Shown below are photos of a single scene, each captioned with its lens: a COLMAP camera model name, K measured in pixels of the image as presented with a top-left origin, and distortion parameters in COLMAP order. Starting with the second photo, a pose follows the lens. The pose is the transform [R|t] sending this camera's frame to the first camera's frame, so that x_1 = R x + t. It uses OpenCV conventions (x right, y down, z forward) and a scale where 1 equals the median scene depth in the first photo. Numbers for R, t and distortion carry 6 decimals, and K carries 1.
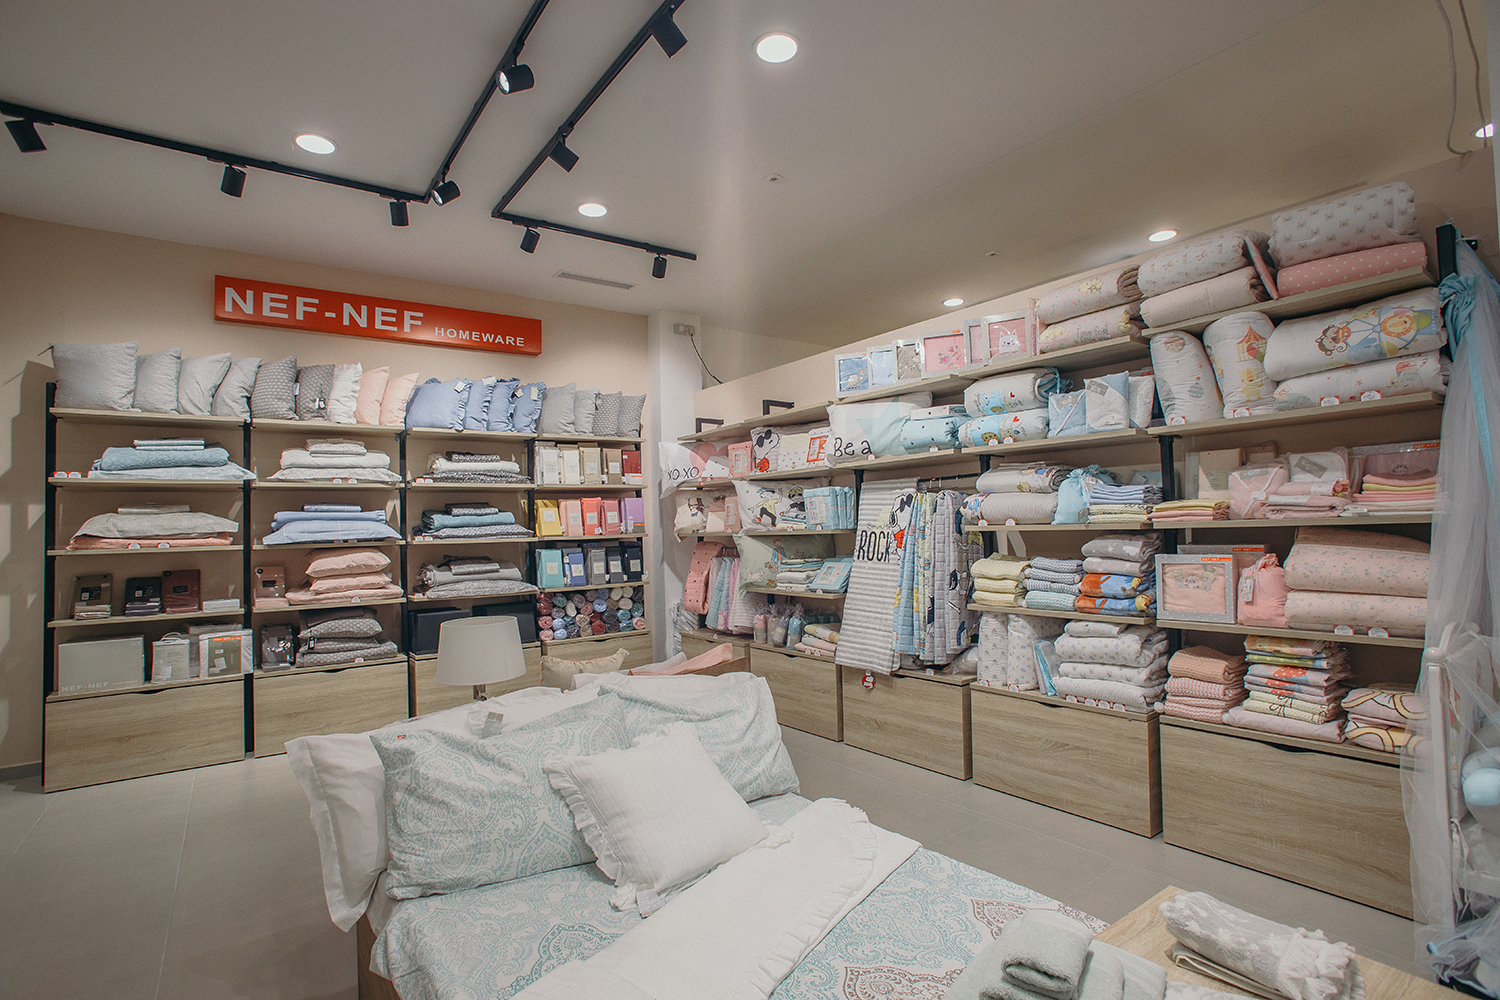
lens RADIAL K [[731.2, 0, 751.9], [0, 731.2, 506.6], [0, 0, 1]] dist [-0.043843, 0.018203]
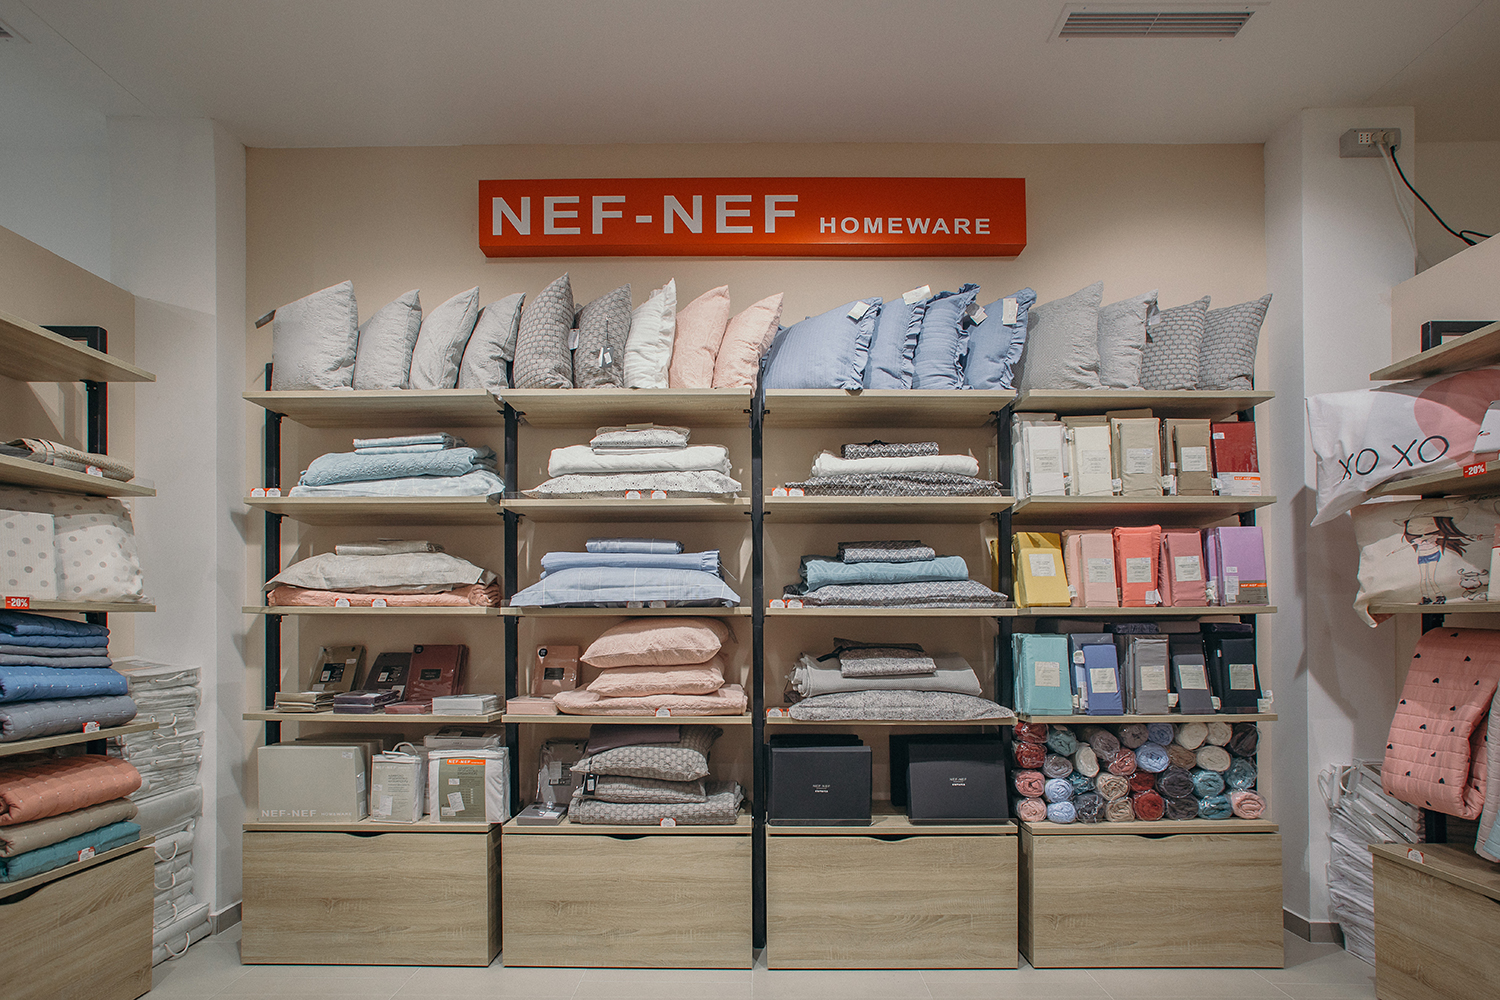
lens RADIAL K [[714.9, 0, 721.2], [0, 714.9, 616.0], [0, 0, 1]] dist [-0.025042, 0.004133]
pose [[0.766899, 0.017482, -0.641530, -0.159384], [0.000177, 0.999623, 0.027452, 0.038969], [0.641768, -0.021166, 0.766607, 0.579364]]
